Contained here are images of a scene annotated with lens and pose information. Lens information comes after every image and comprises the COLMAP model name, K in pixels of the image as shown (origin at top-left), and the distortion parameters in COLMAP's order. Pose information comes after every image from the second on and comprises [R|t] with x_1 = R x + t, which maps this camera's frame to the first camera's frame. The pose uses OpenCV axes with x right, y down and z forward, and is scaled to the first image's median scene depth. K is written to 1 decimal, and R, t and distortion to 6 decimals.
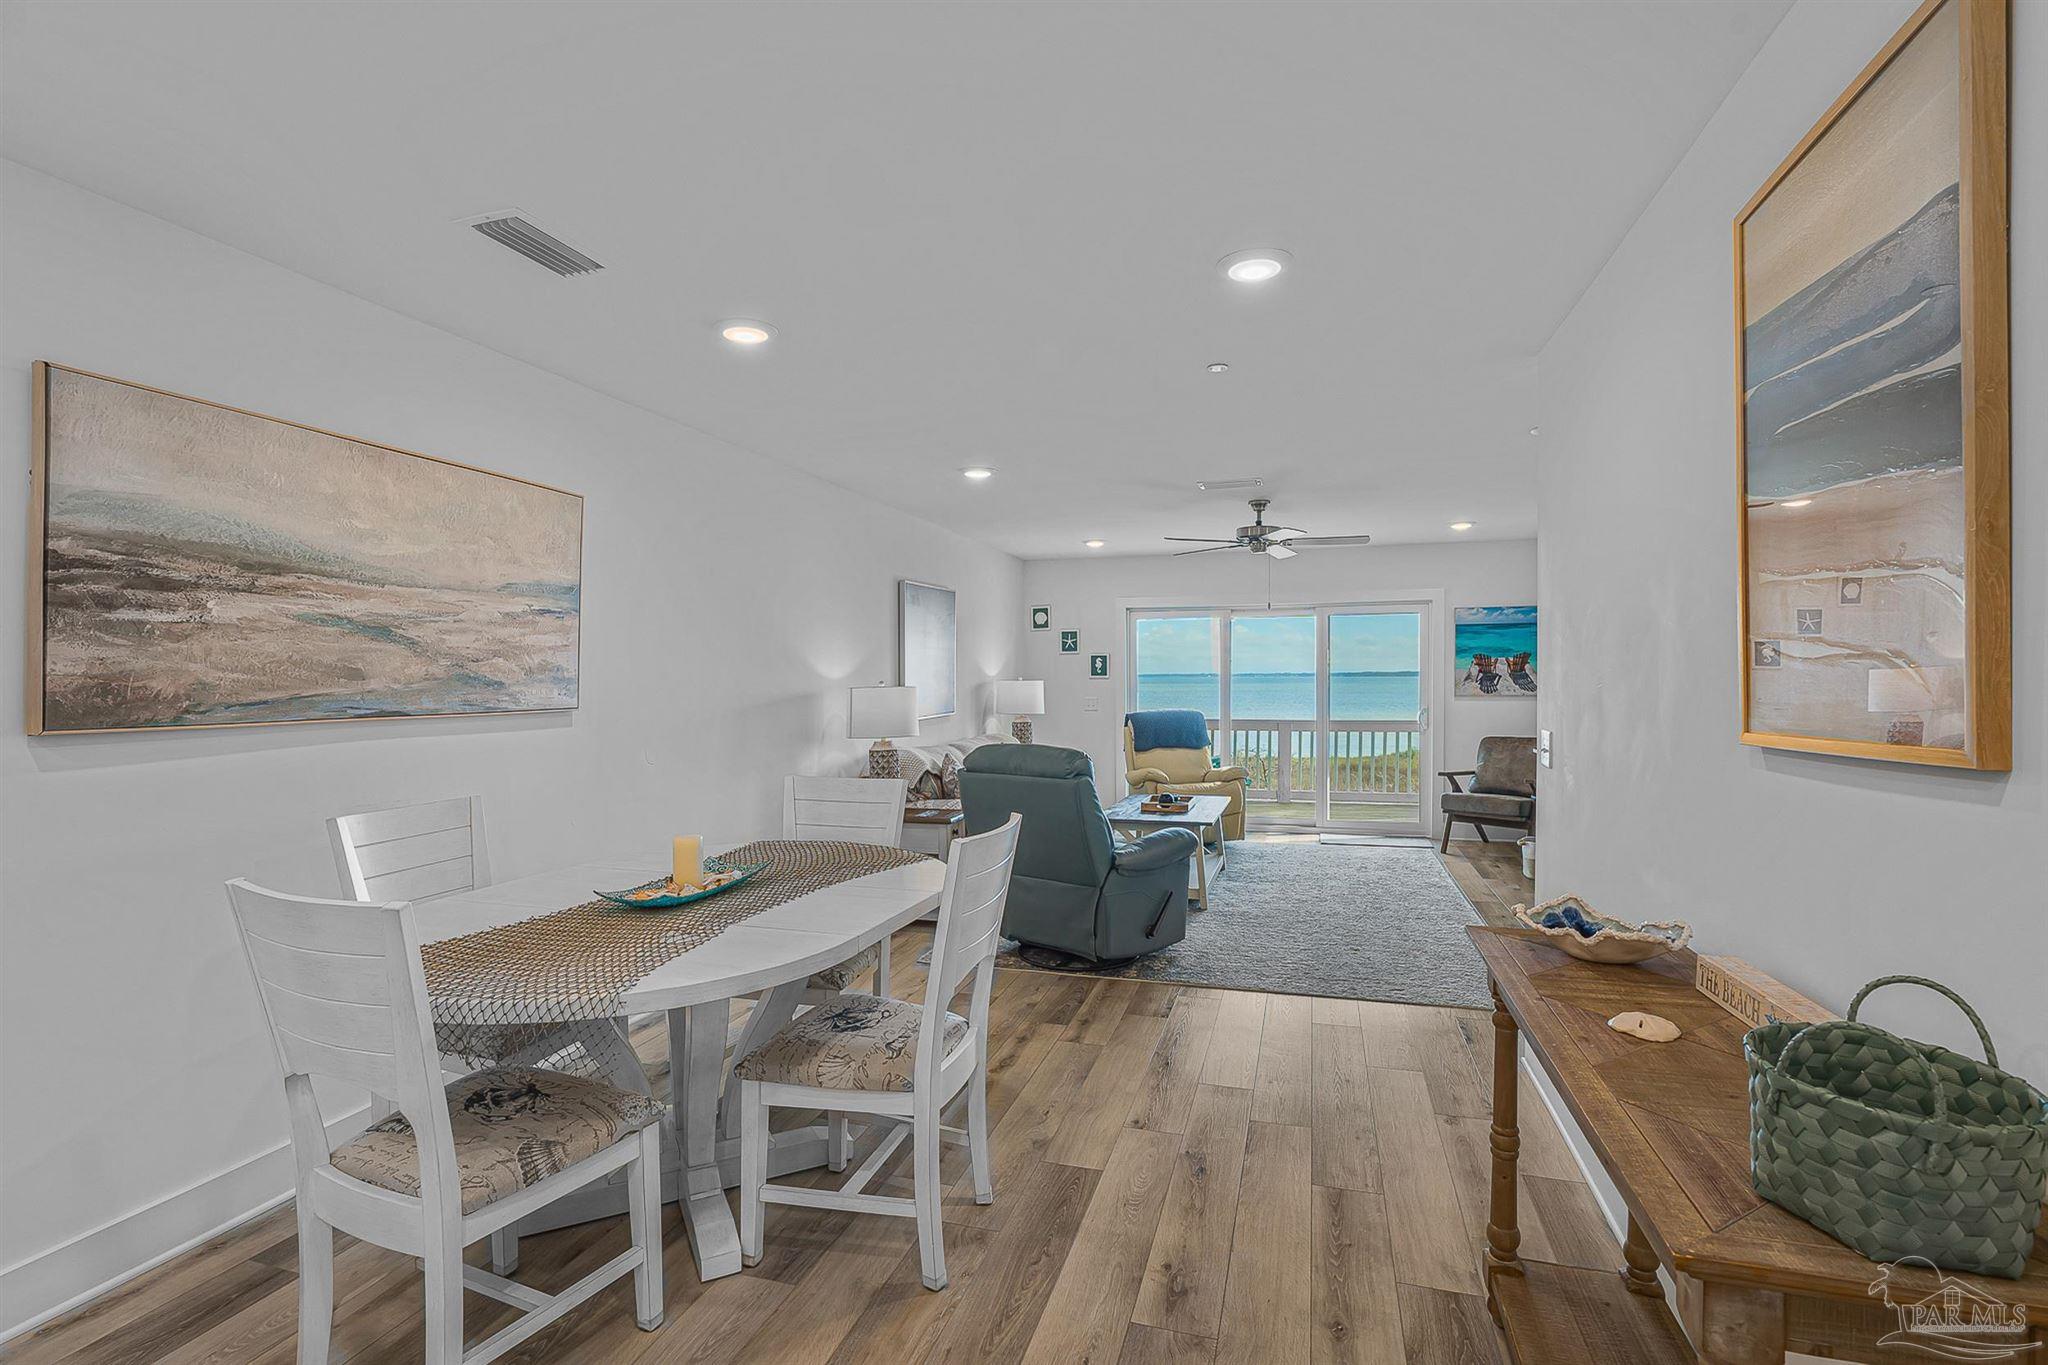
lens RADIAL K [[905.9, 0, 1044.0], [0, 905.9, 691.5], [0, 0, 1]] dist [-0.022567, 0.000456]
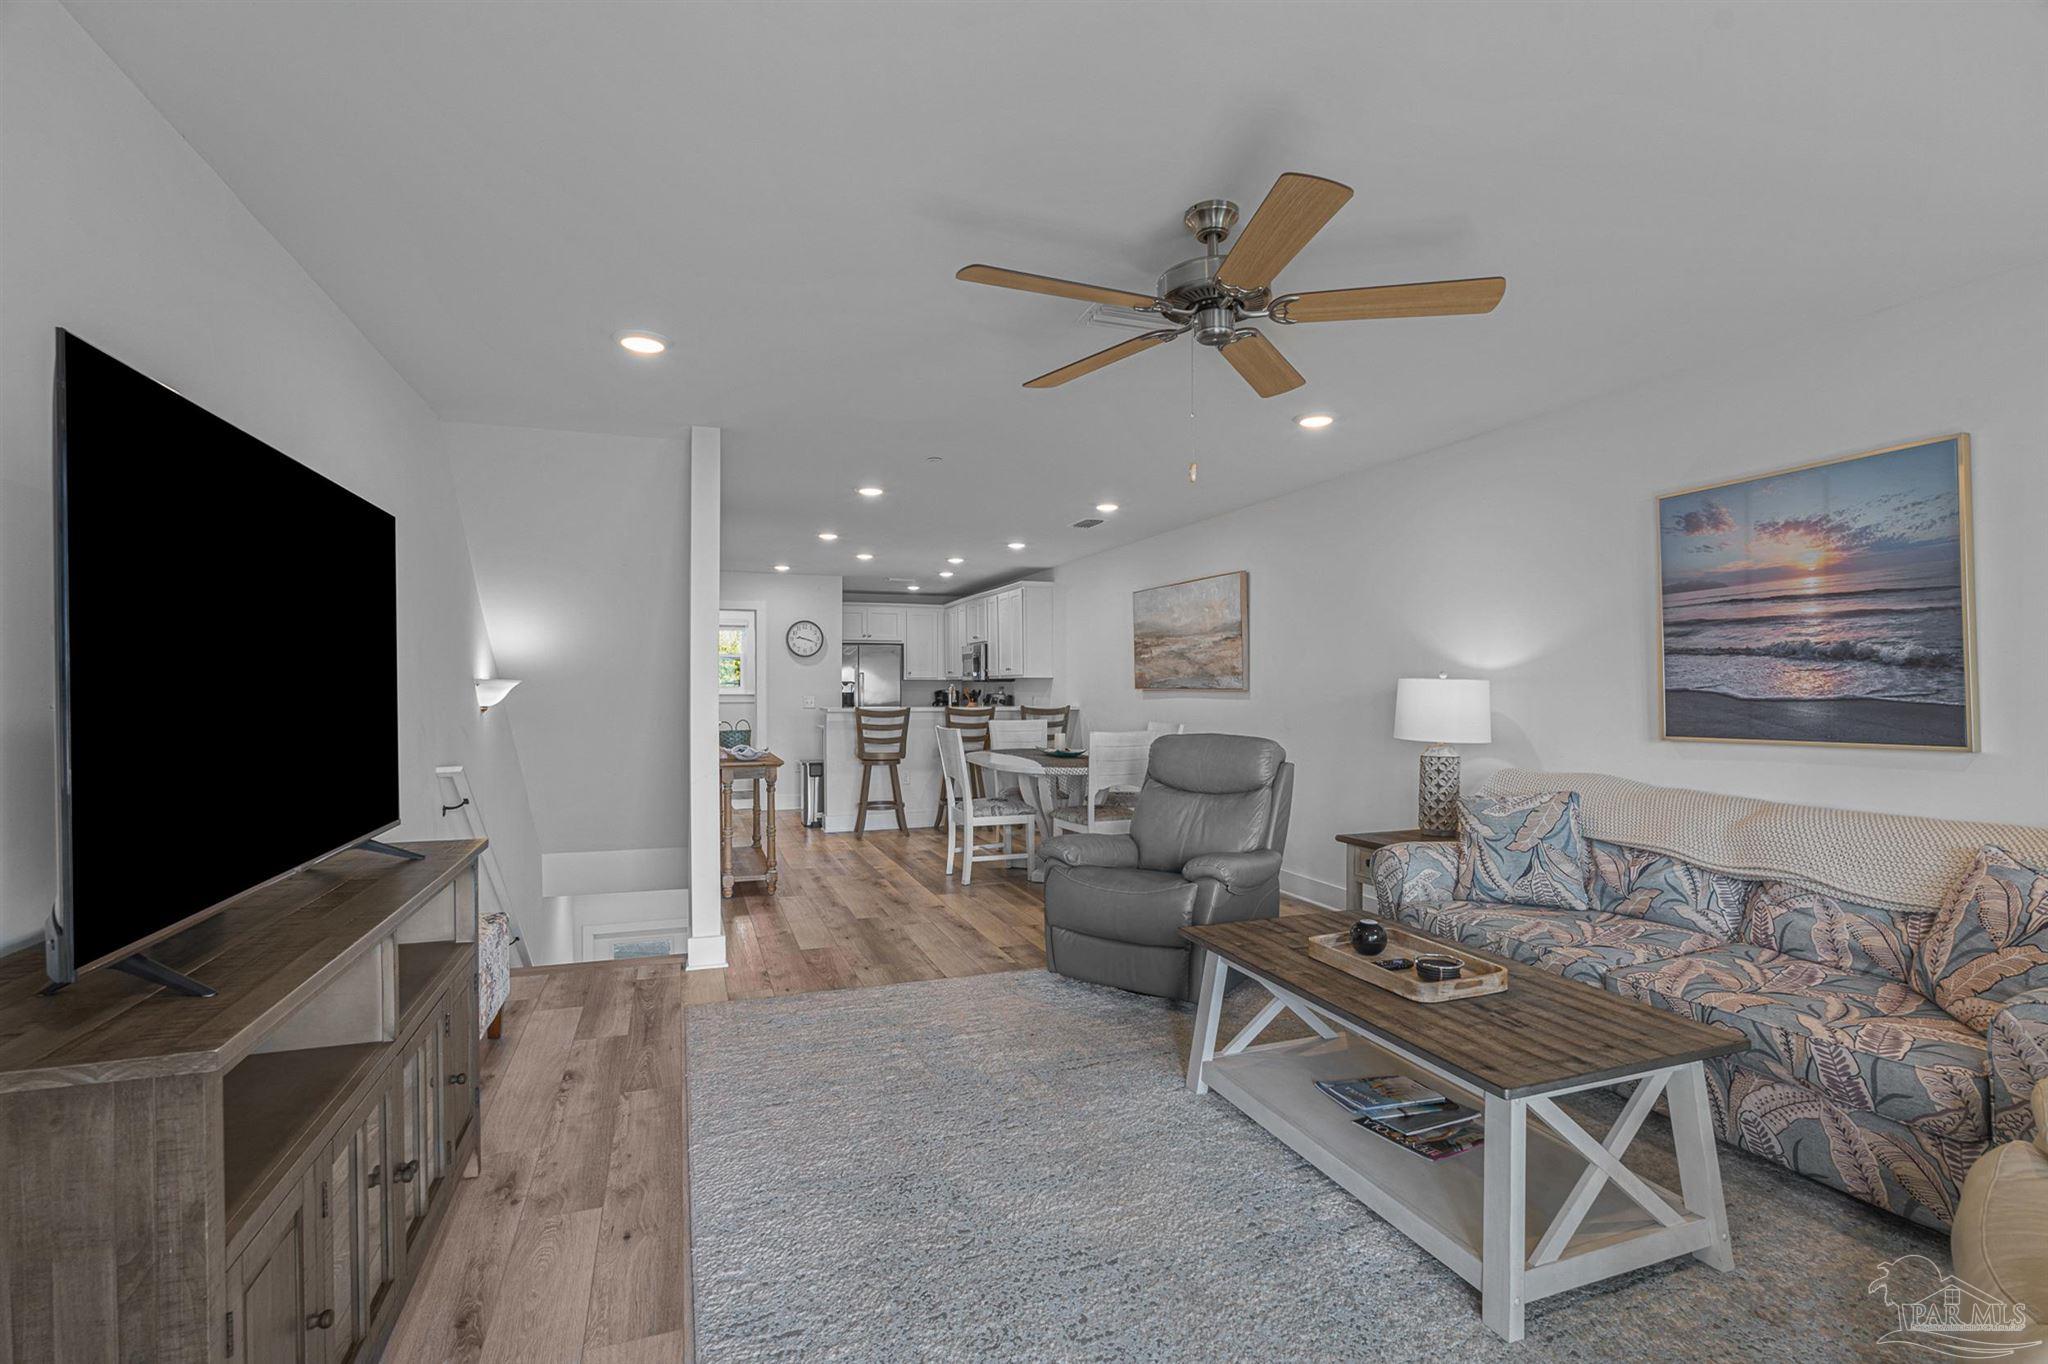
lens RADIAL K [[972.4, 0, 1017.4], [0, 972.4, 682.7], [0, 0, 1]] dist [-0.035215, 0.017193]
pose [[-0.807619, -0.000783, -0.589703, 1.026100], [-0.009079, 0.999897, 0.011105, -0.012495], [0.589634, 0.014323, -0.807544, 2.384756]]
